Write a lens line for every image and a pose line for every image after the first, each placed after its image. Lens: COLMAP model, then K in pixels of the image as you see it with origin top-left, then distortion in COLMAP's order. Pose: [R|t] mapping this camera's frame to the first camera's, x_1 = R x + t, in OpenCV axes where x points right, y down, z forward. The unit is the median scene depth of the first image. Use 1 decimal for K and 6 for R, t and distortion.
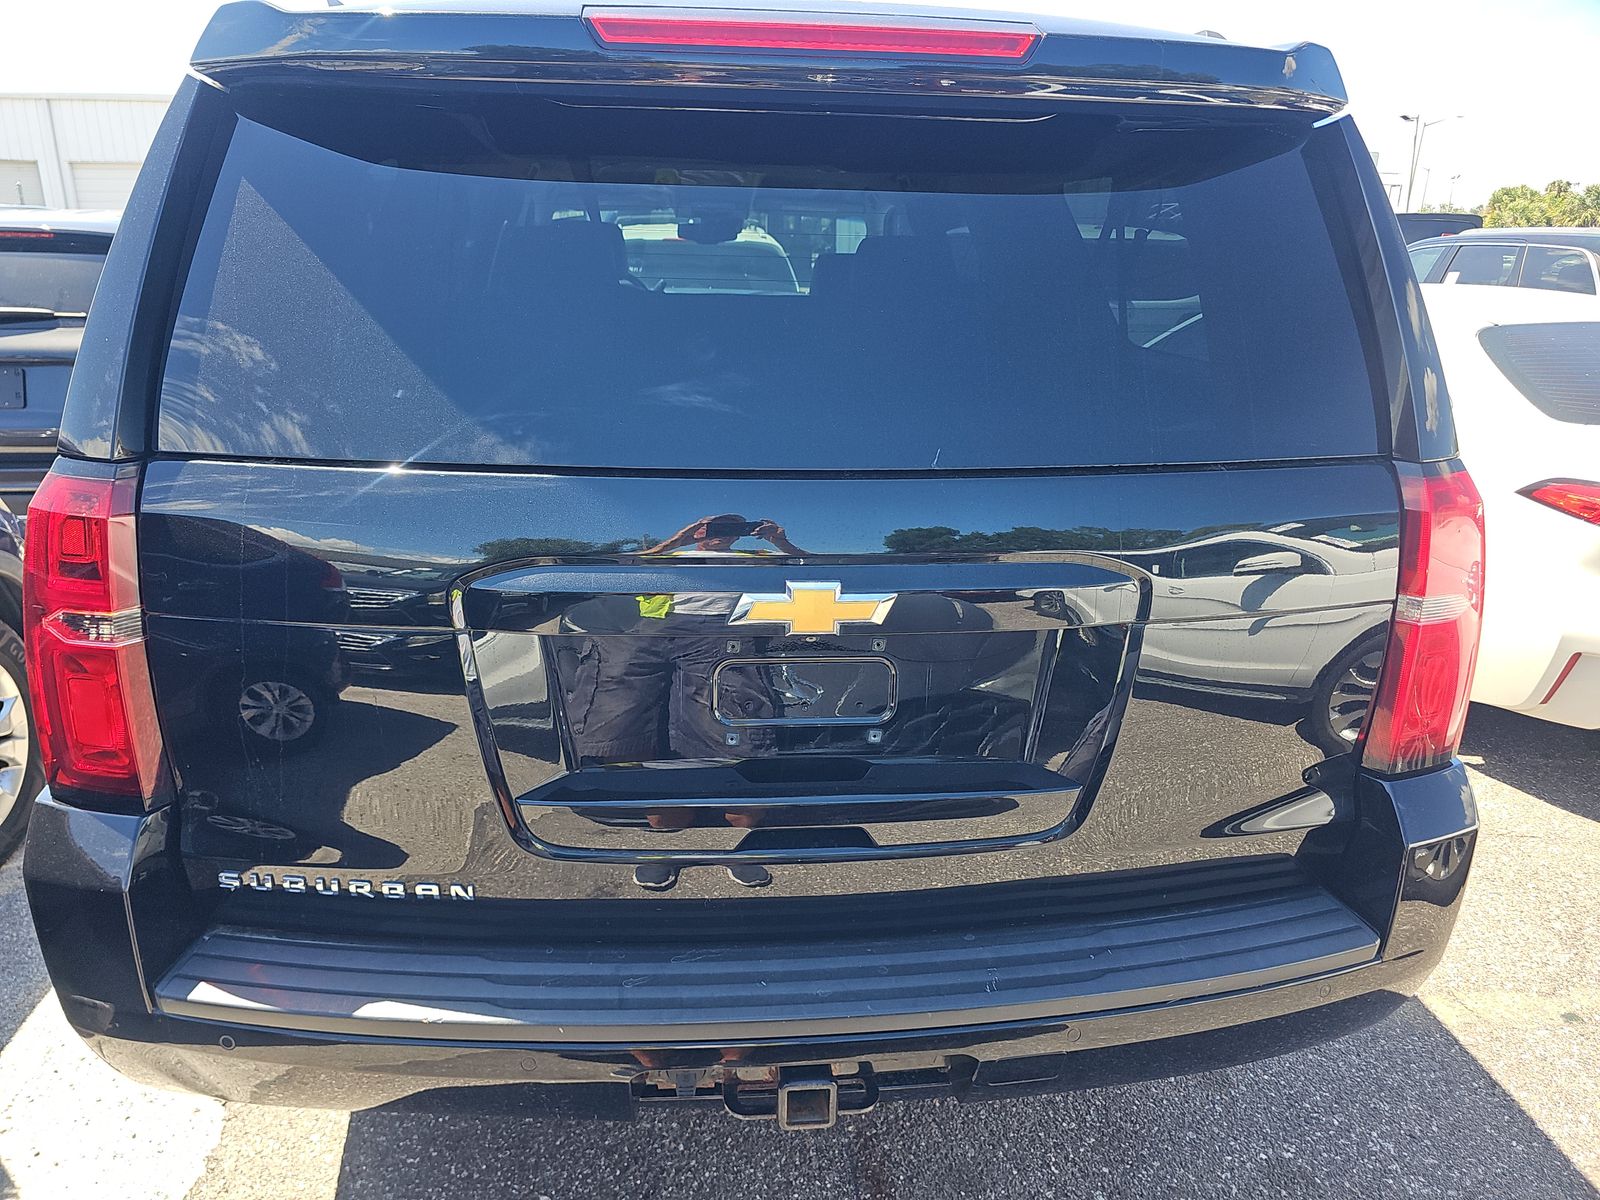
lens RADIAL K [[1053.8, 0, 797.8], [0, 1053.8, 586.0], [0, 0, 1]] dist [0.009803, -0.008789]
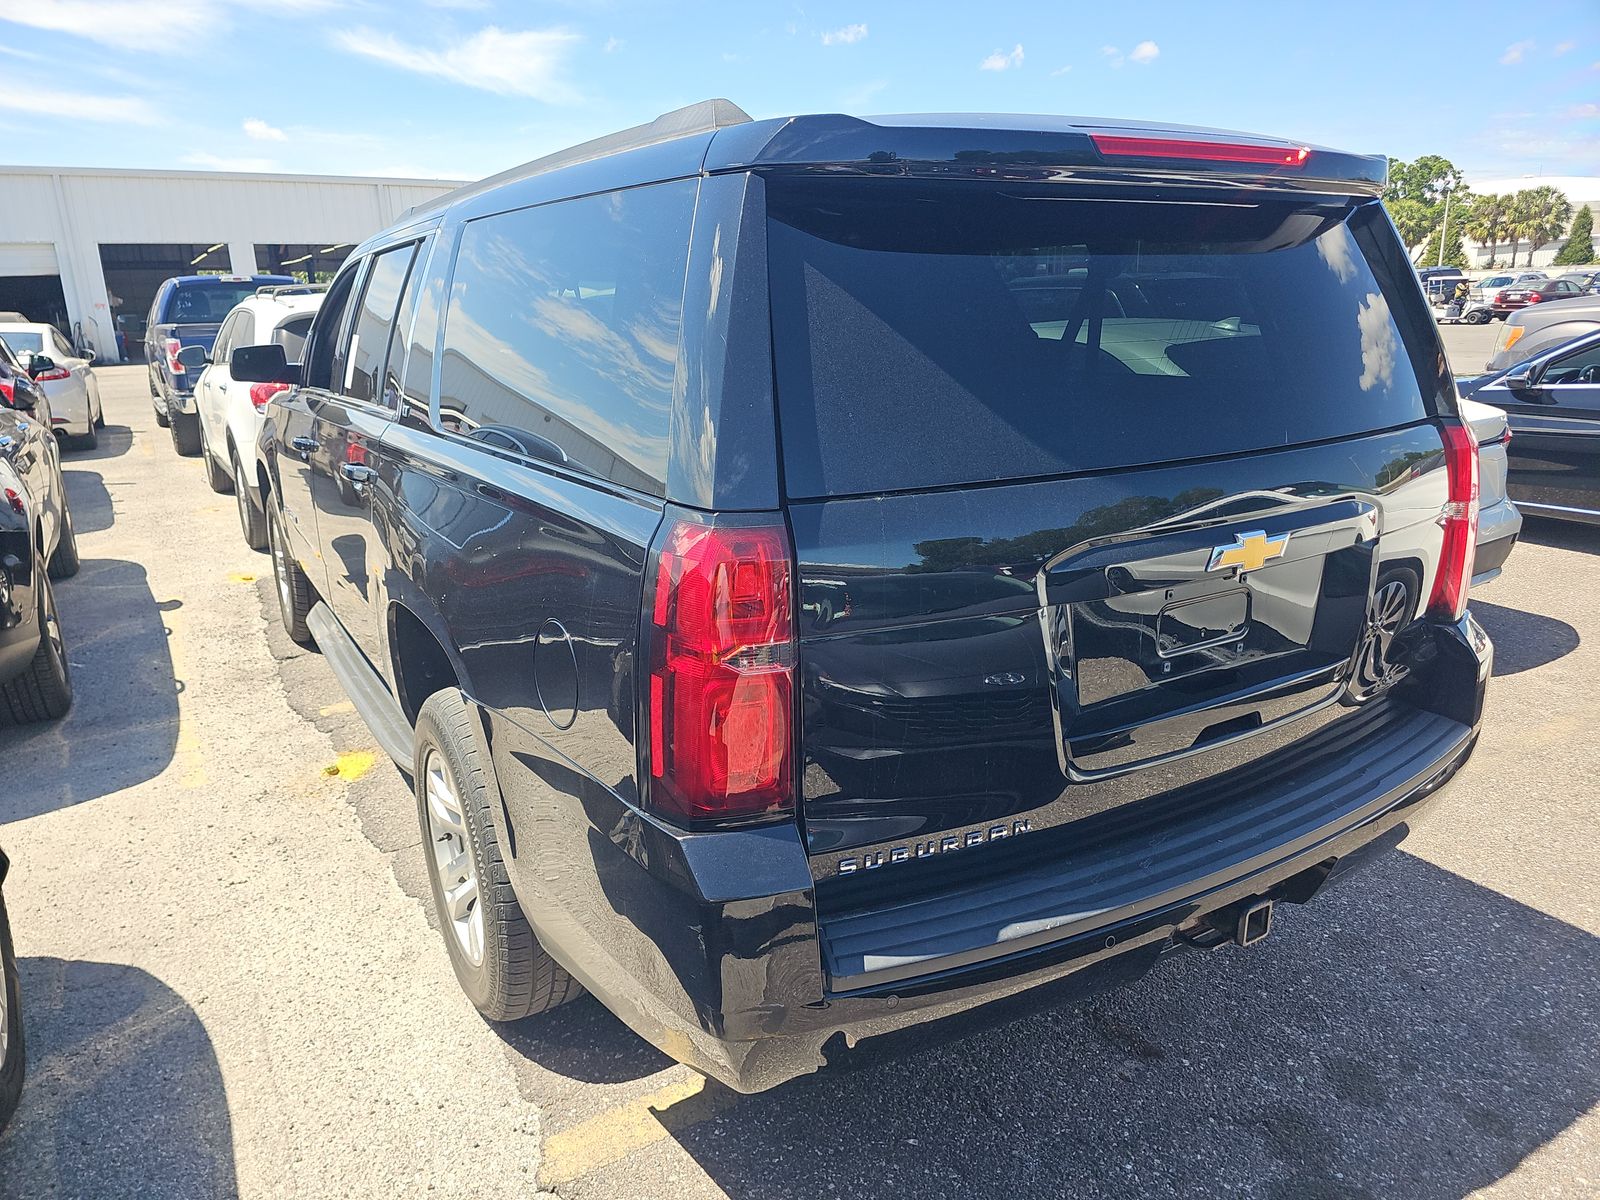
lens RADIAL K [[1053.8, 0, 810.4], [0, 1053.8, 606.1], [0, 0, 1]] dist [0.009803, -0.008789]
pose [[0.908976, -0.152197, 0.388071, -0.666452], [0.164148, 0.986433, 0.002385, -0.007045], [-0.383169, 0.061533, 0.921626, -0.035706]]
